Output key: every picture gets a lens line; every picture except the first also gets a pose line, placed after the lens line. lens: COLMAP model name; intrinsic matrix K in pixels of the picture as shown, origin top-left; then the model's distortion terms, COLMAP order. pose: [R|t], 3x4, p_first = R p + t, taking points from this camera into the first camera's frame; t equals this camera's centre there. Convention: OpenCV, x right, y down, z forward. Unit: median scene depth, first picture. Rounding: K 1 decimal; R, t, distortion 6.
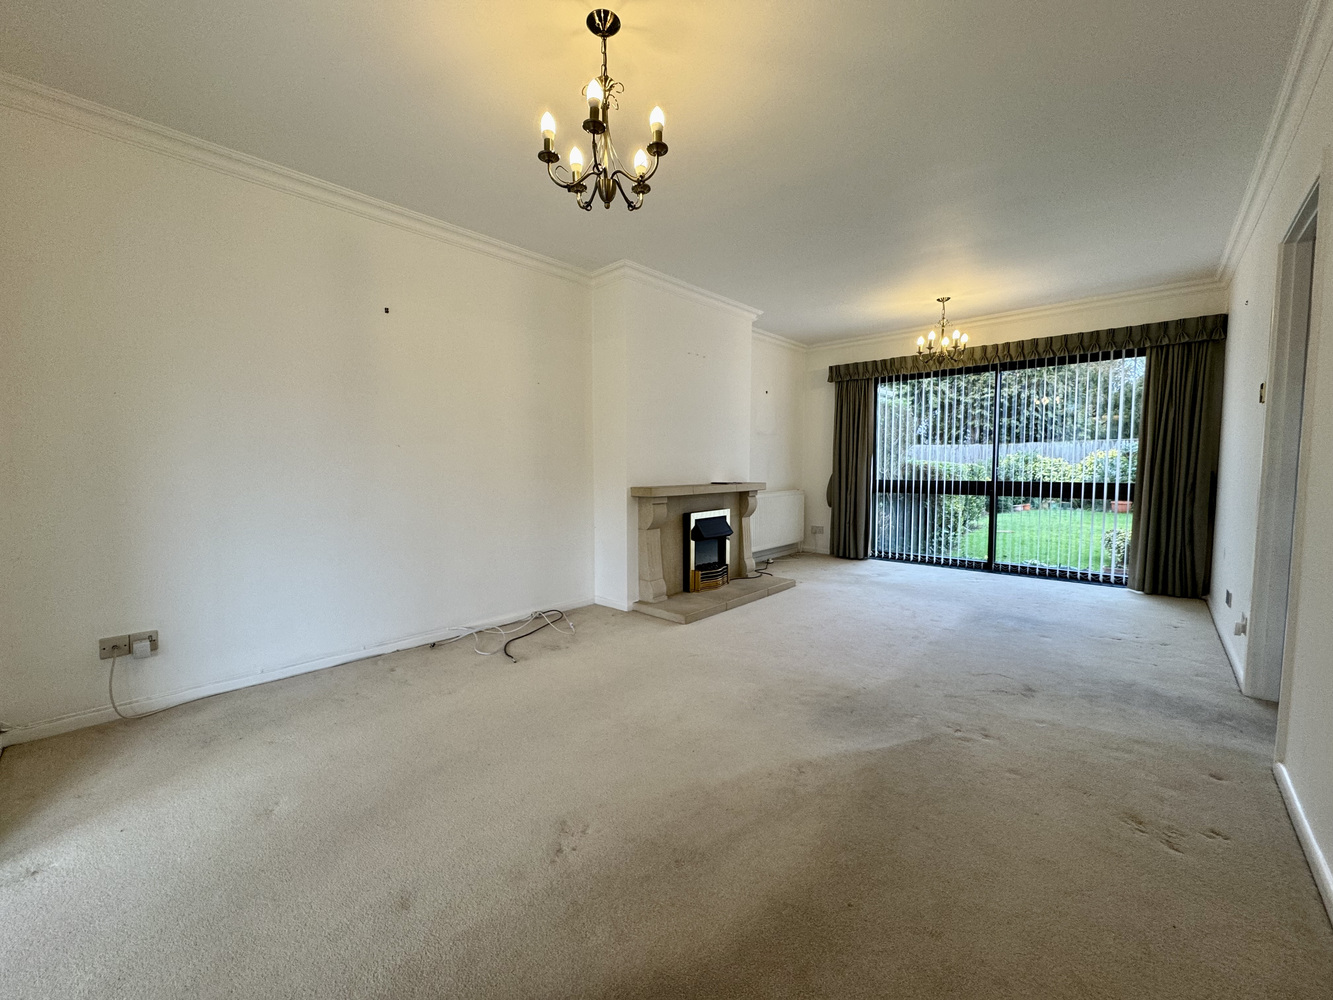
lens RADIAL K [[528.0, 0, 672.8], [0, 528.0, 498.2], [0, 0, 1]] dist [-0.001194, -0.000238]
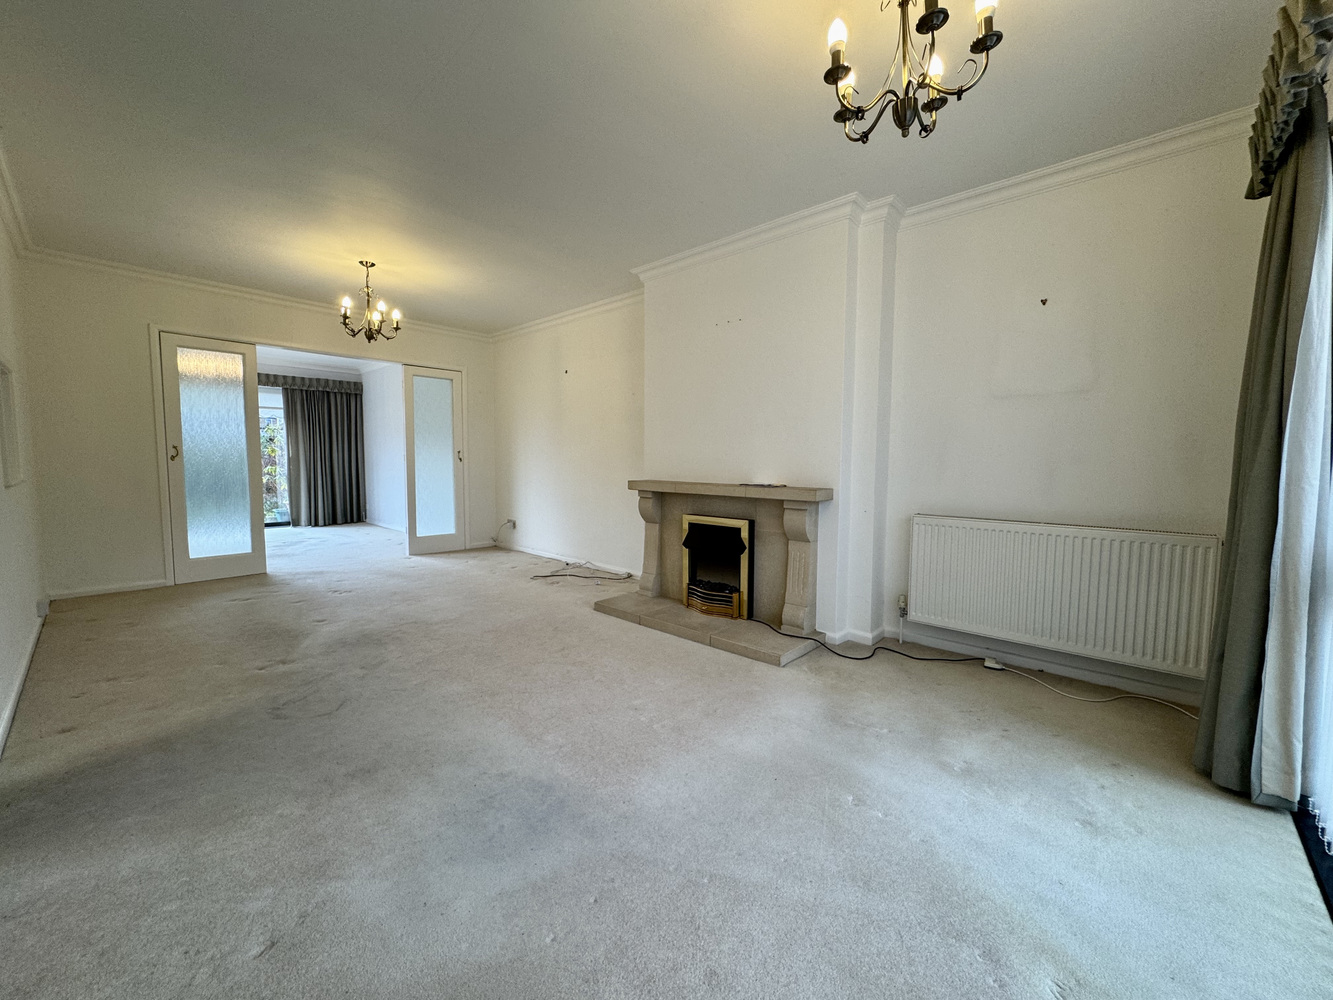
lens RADIAL K [[528.0, 0, 663.0], [0, 528.0, 496.5], [0, 0, 1]] dist [-0.001194, -0.000238]
pose [[-0.005463, 0.077026, -0.997014, 0.898342], [-0.067028, 0.994759, 0.077219, -0.065980], [0.997736, 0.067250, -0.000272, 0.954650]]
